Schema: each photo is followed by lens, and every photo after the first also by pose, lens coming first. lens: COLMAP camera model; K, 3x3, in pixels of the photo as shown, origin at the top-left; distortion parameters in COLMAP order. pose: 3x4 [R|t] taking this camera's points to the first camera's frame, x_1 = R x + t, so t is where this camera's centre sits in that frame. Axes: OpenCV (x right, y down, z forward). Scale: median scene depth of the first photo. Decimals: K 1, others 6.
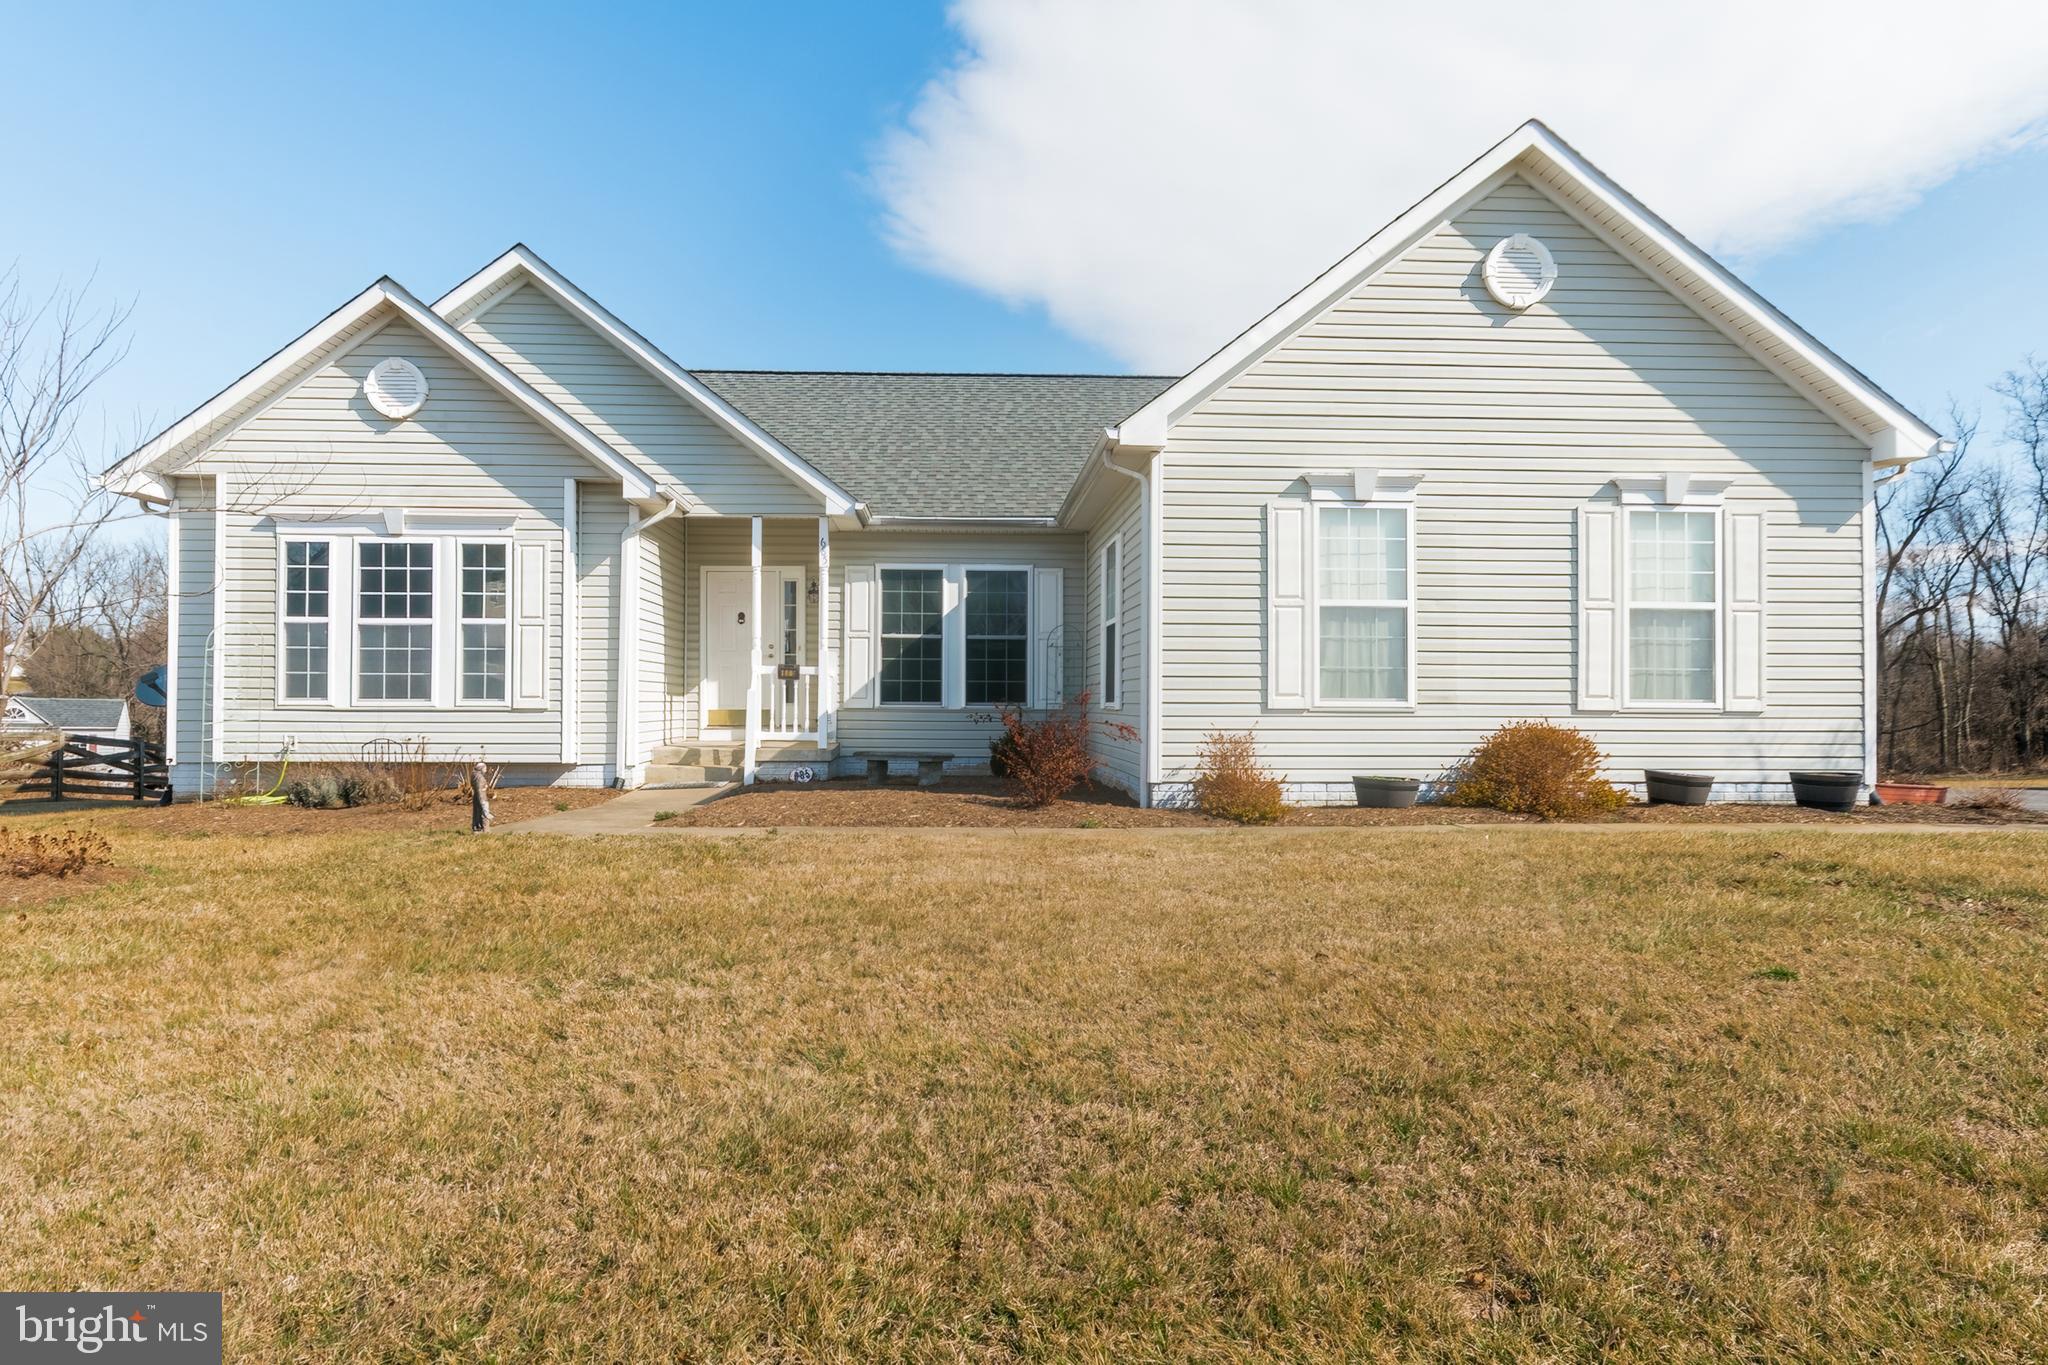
lens RADIAL K [[1339.0, 0, 1024.0], [0, 1339.0, 682.5], [0, 0, 1]] dist [0.010117, -0.011072]
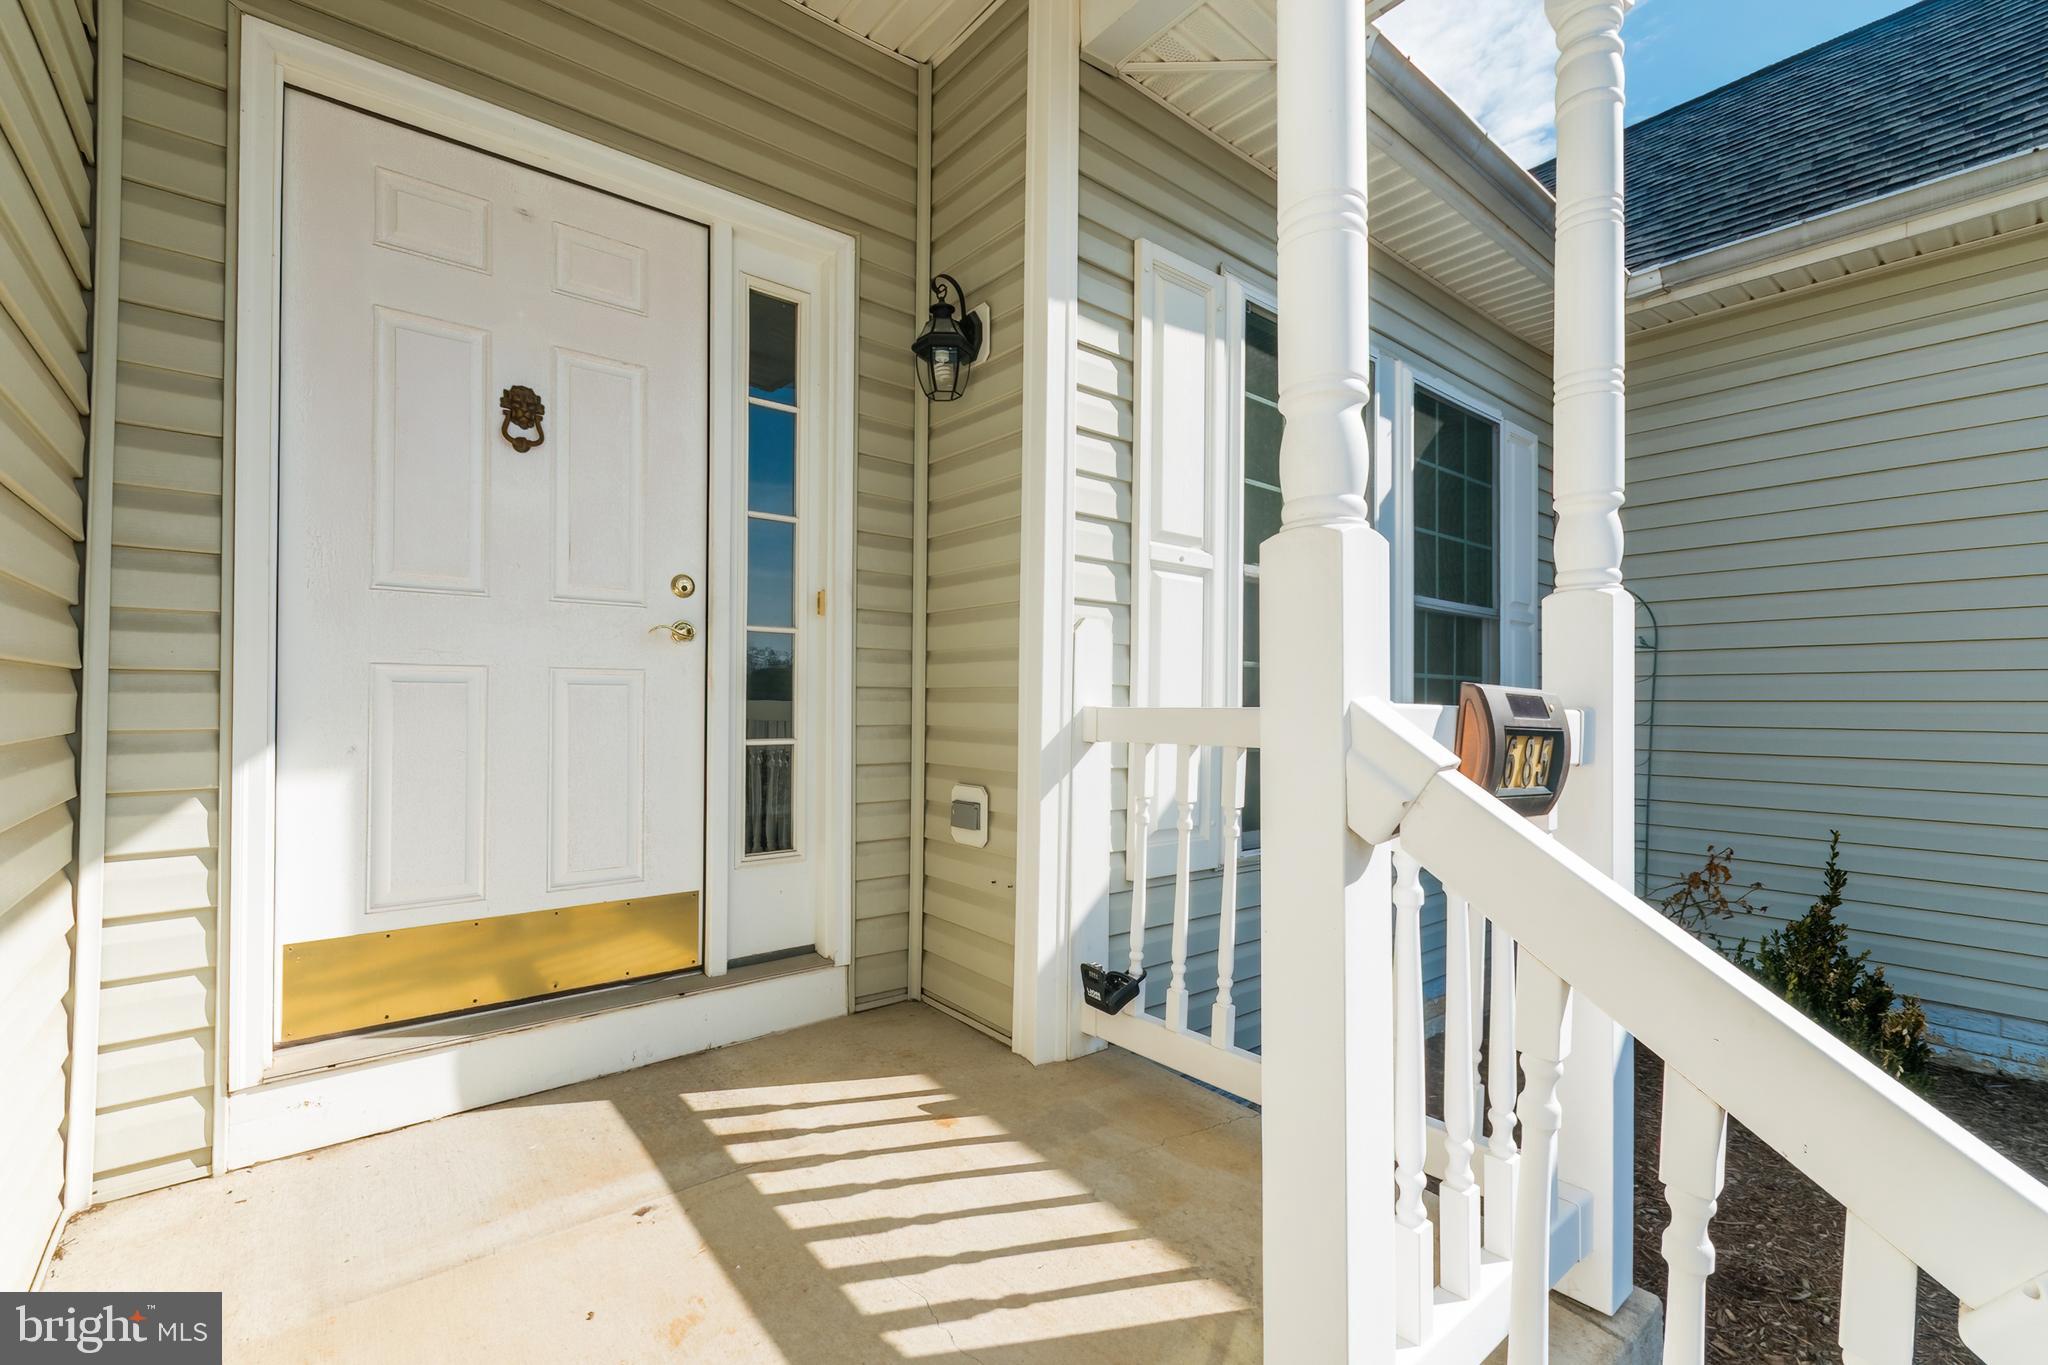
lens RADIAL K [[890.5, 0, 1019.3], [0, 890.5, 687.0], [0, 0, 1]] dist [0.003712, 0.000667]
pose [[0.803270, 0.007044, 0.595574, -0.282680], [-0.011851, 0.999921, 0.004159, -0.015821], [-0.595498, -0.010399, 0.803290, 1.062580]]
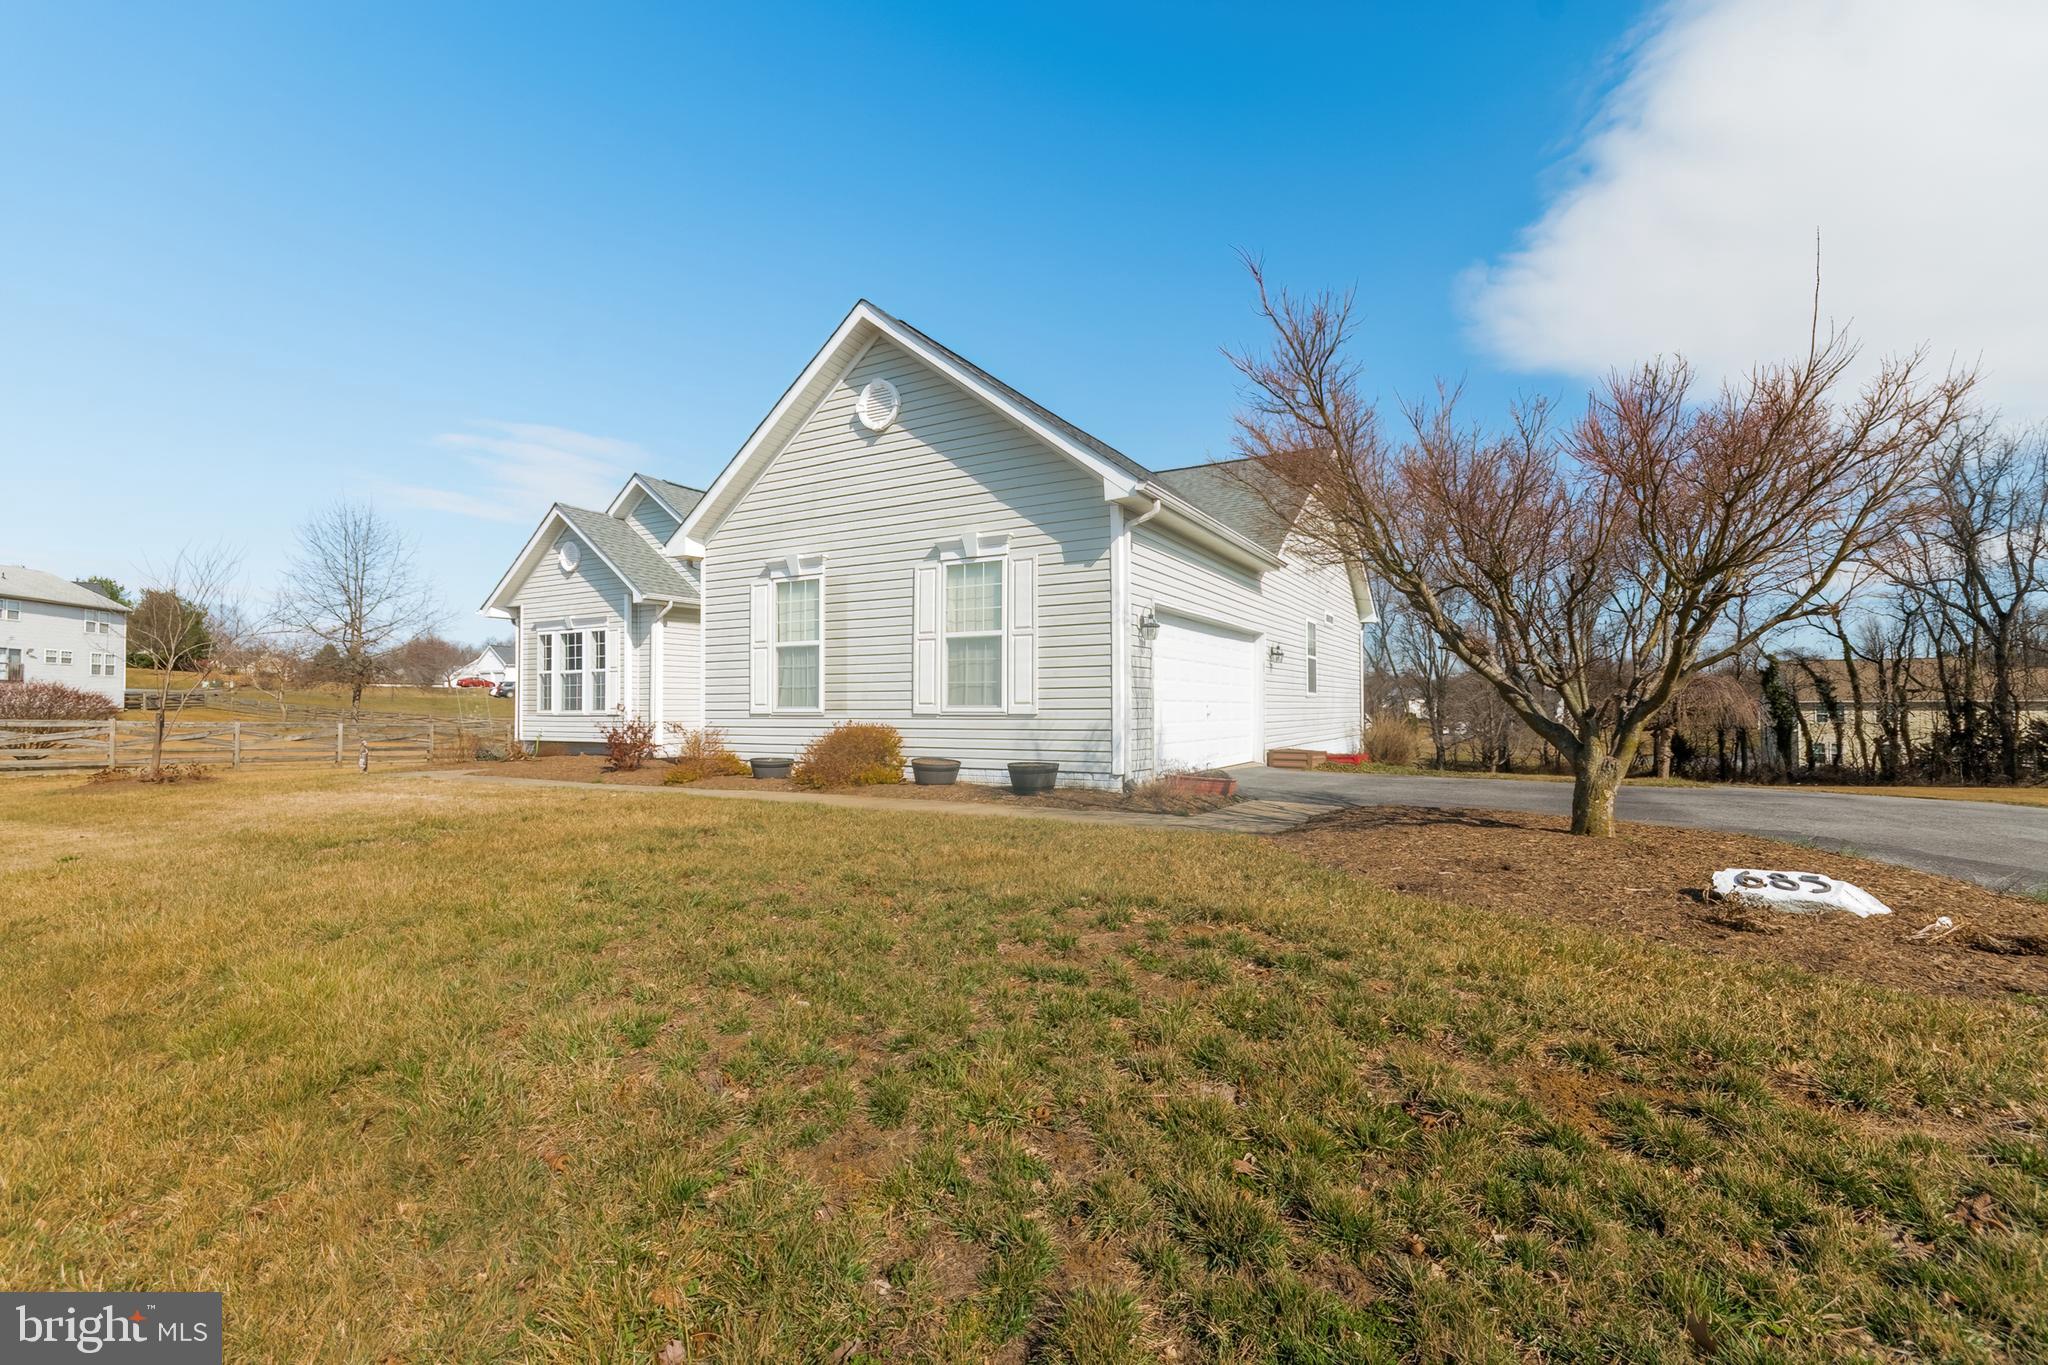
lens RADIAL K [[896.5, 0, 1022.8], [0, 896.5, 683.8], [0, 0, 1]] dist [0.003990, 0.000599]
pose [[0.838719, -0.022430, -0.544103, 0.834773], [0.015698, 0.999732, -0.017016, 0.006204], [0.544339, 0.005730, 0.838846, 0.238602]]
